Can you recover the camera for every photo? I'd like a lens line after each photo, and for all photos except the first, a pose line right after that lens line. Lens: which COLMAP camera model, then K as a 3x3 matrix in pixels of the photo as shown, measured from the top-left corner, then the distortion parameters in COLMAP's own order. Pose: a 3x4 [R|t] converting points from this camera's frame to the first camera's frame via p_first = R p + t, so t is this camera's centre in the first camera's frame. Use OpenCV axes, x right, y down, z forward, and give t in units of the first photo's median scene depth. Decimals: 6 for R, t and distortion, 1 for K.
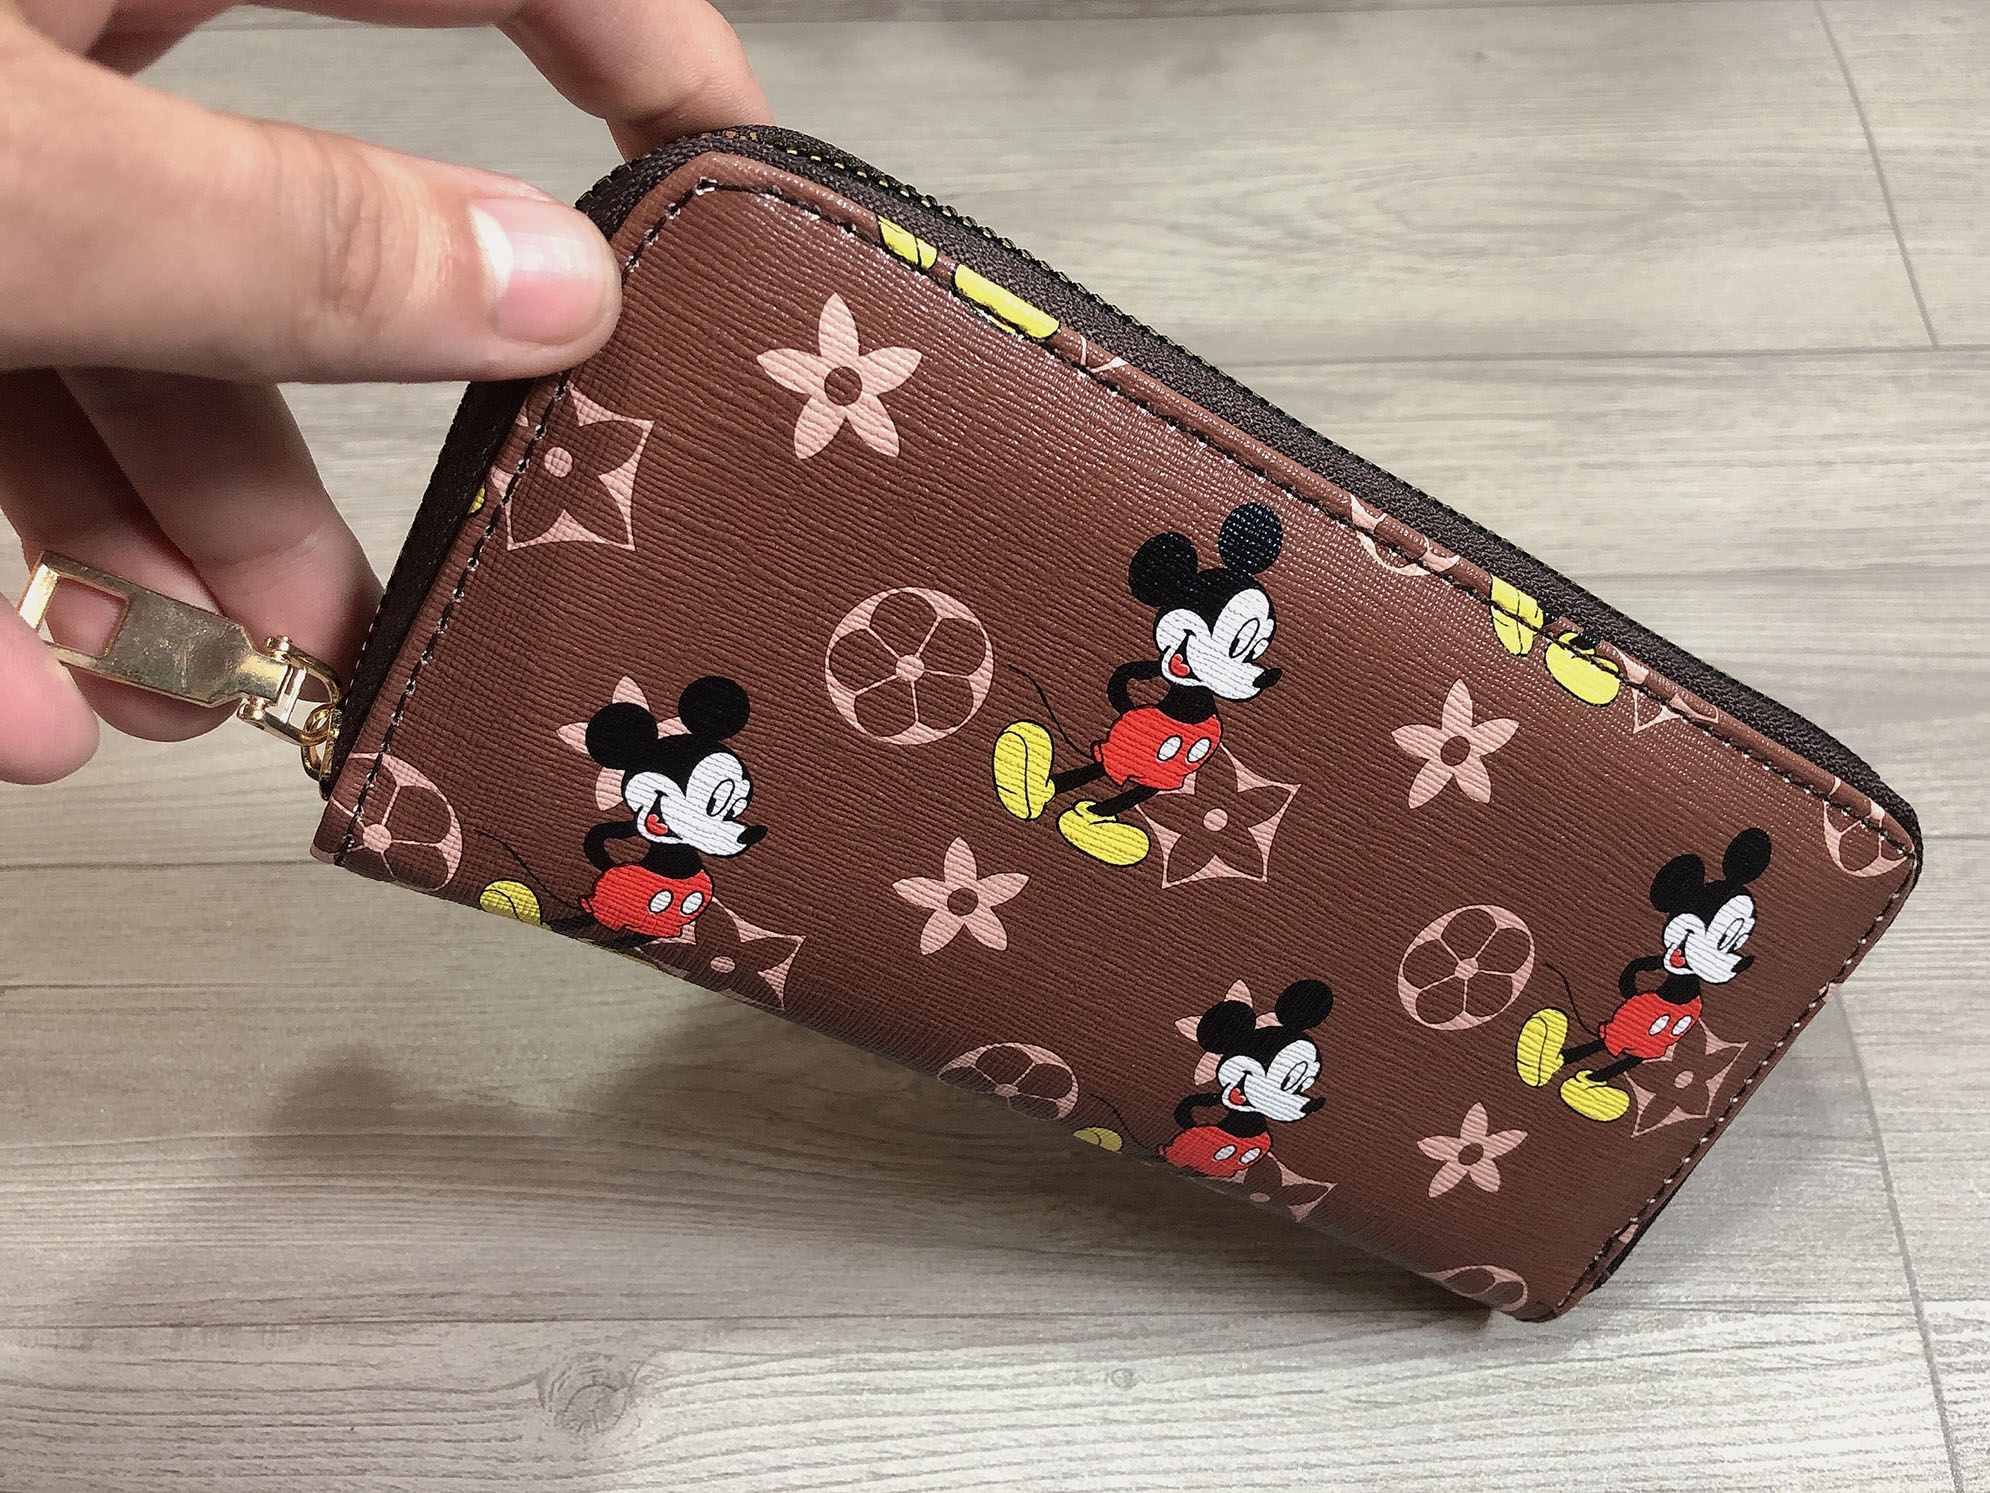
lens RADIAL K [[1656.6, 0, 995.0], [0, 1656.6, 746.5], [0, 0, 1]] dist [-0.010390, 0.005653]
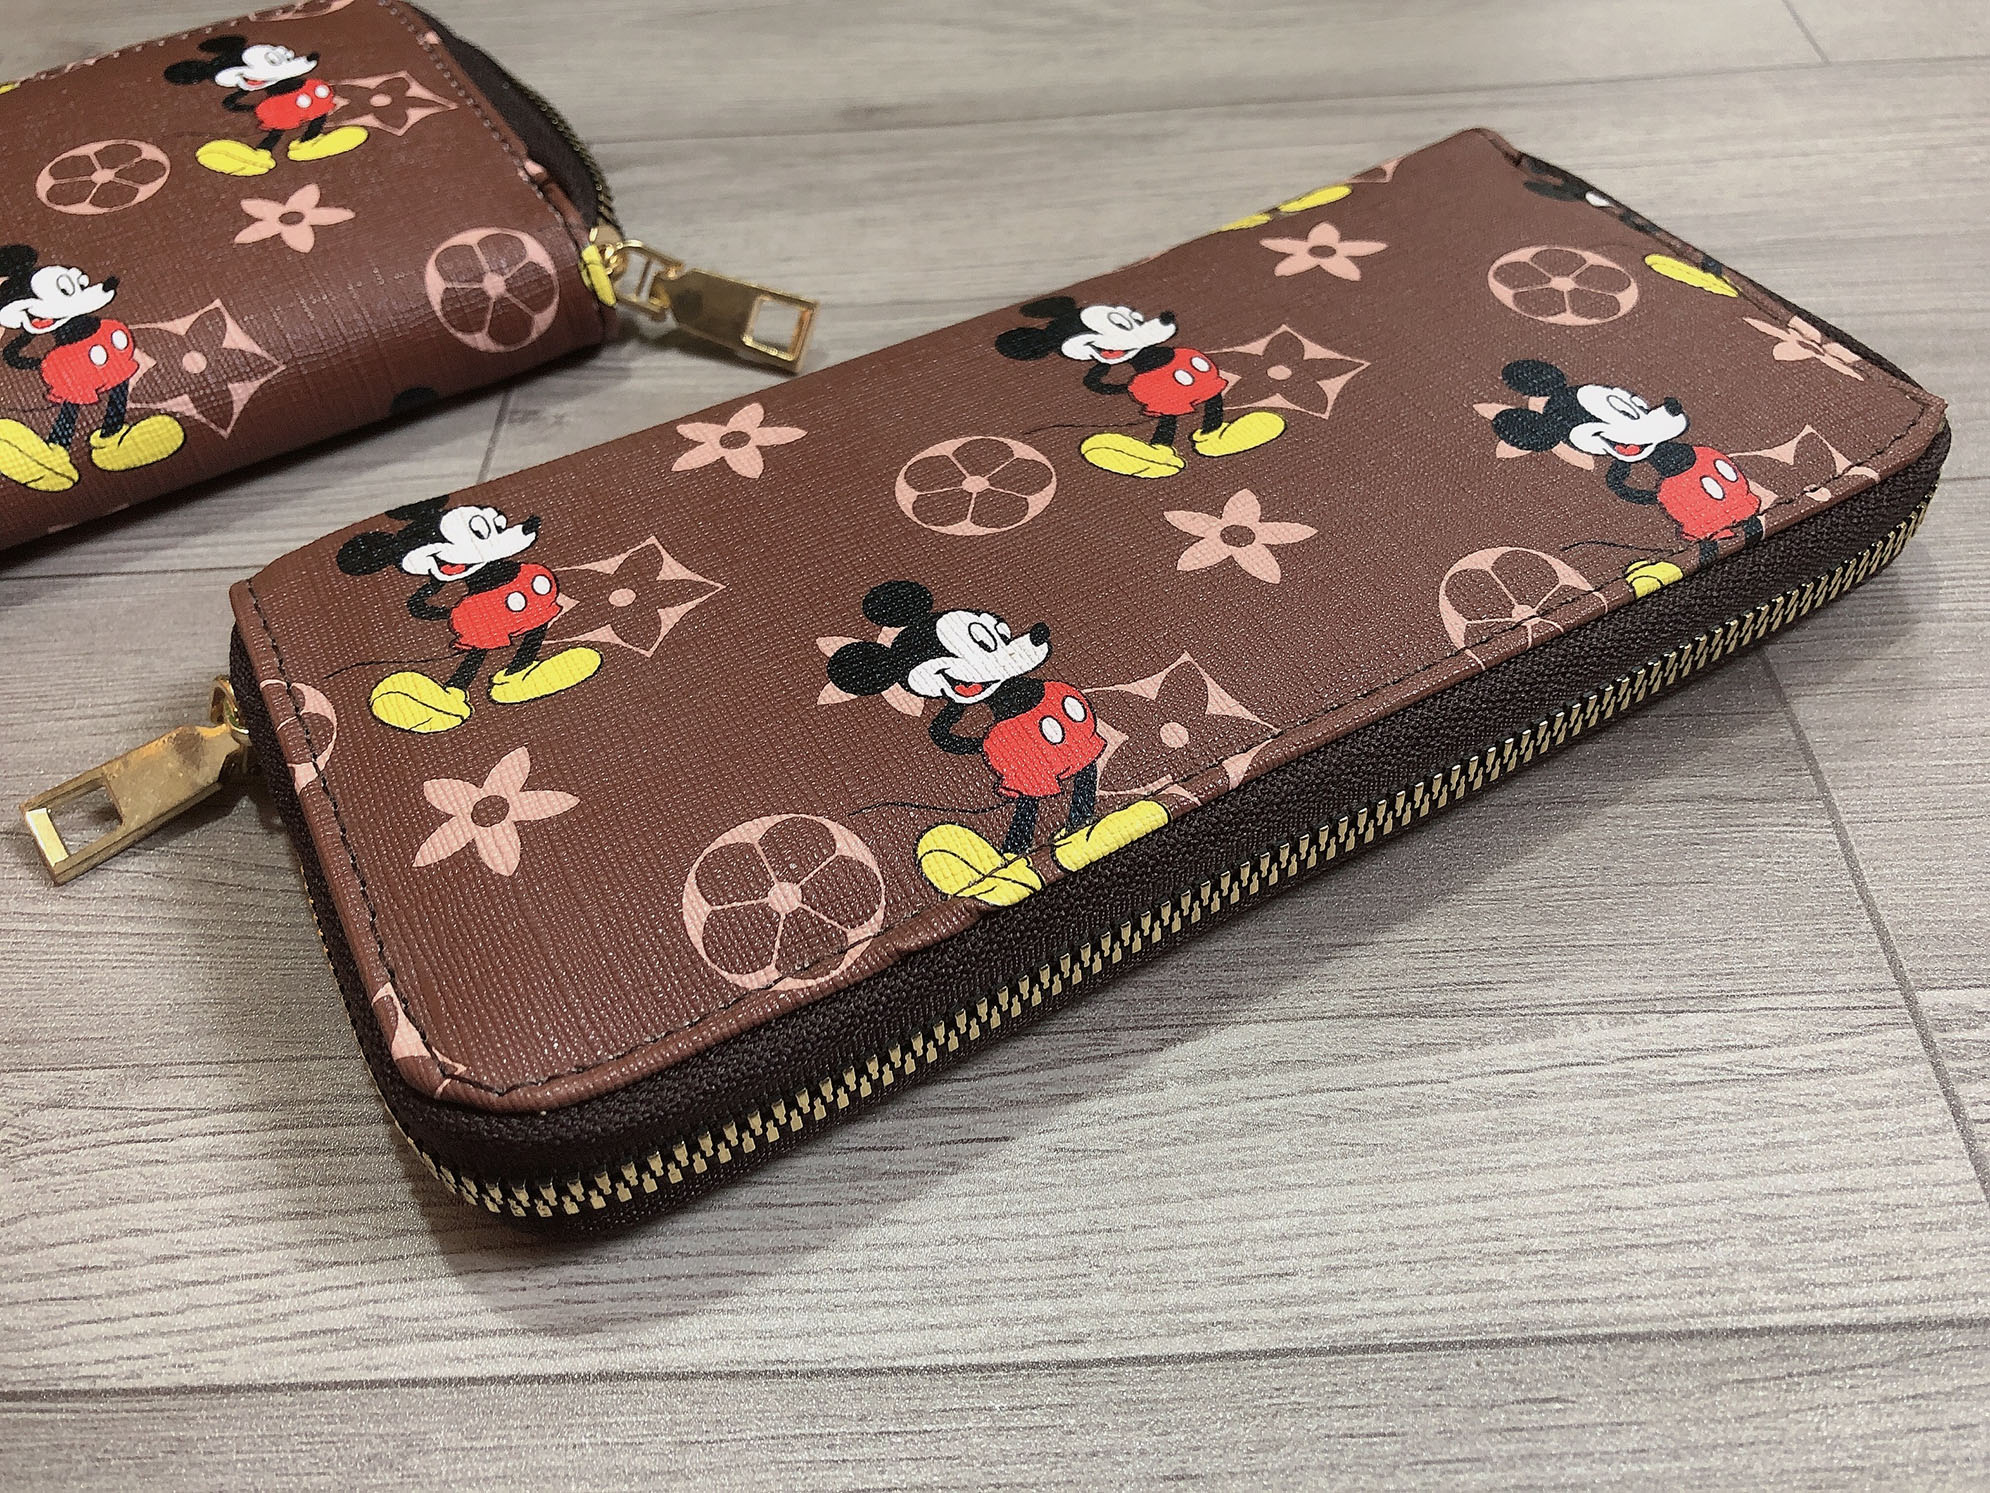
lens RADIAL K [[1656.6, 0, 995.0], [0, 1656.6, 746.5], [0, 0, 1]] dist [-0.010390, 0.005653]
pose [[0.998933, -0.035789, -0.029196, 0.217400], [0.029040, 0.978221, -0.205526, 0.370799], [0.035915, 0.204459, 0.978216, 0.320541]]
